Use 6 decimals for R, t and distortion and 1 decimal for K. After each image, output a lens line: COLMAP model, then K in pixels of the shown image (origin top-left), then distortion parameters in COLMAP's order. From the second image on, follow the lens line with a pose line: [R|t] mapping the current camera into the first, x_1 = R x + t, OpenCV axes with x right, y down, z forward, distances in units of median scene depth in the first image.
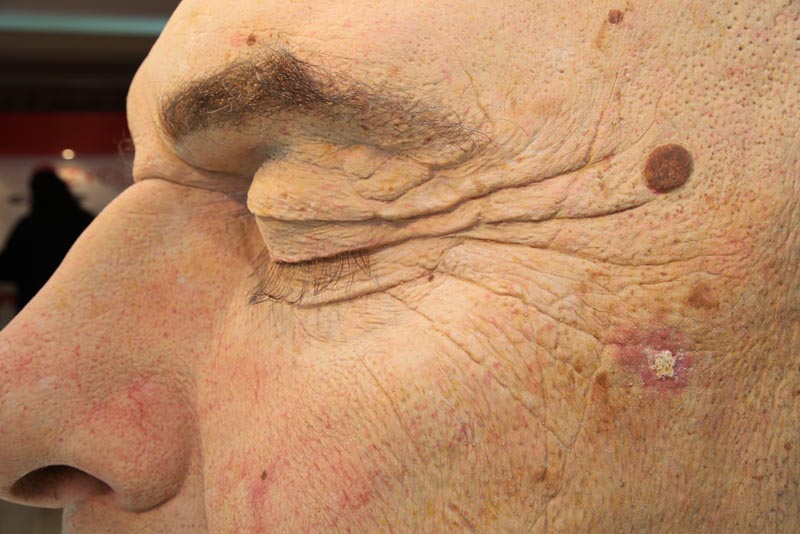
lens RADIAL K [[964.3, 0, 400.0], [0, 964.3, 267.0], [0, 0, 1]] dist [0.066247, 0.001261]
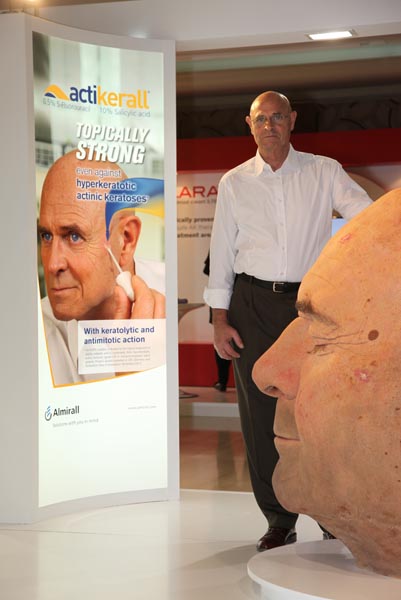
lens RADIAL K [[1291.5, 0, 200.5], [0, 1291.5, 300.0], [0, 0, 1]] dist [0.001555, -0.004403]
pose [[0.790435, 0.078610, -0.607481, 3.374362], [-0.044636, 0.996486, 0.070870, -0.672189], [0.610918, -0.028903, 0.791166, -4.398561]]
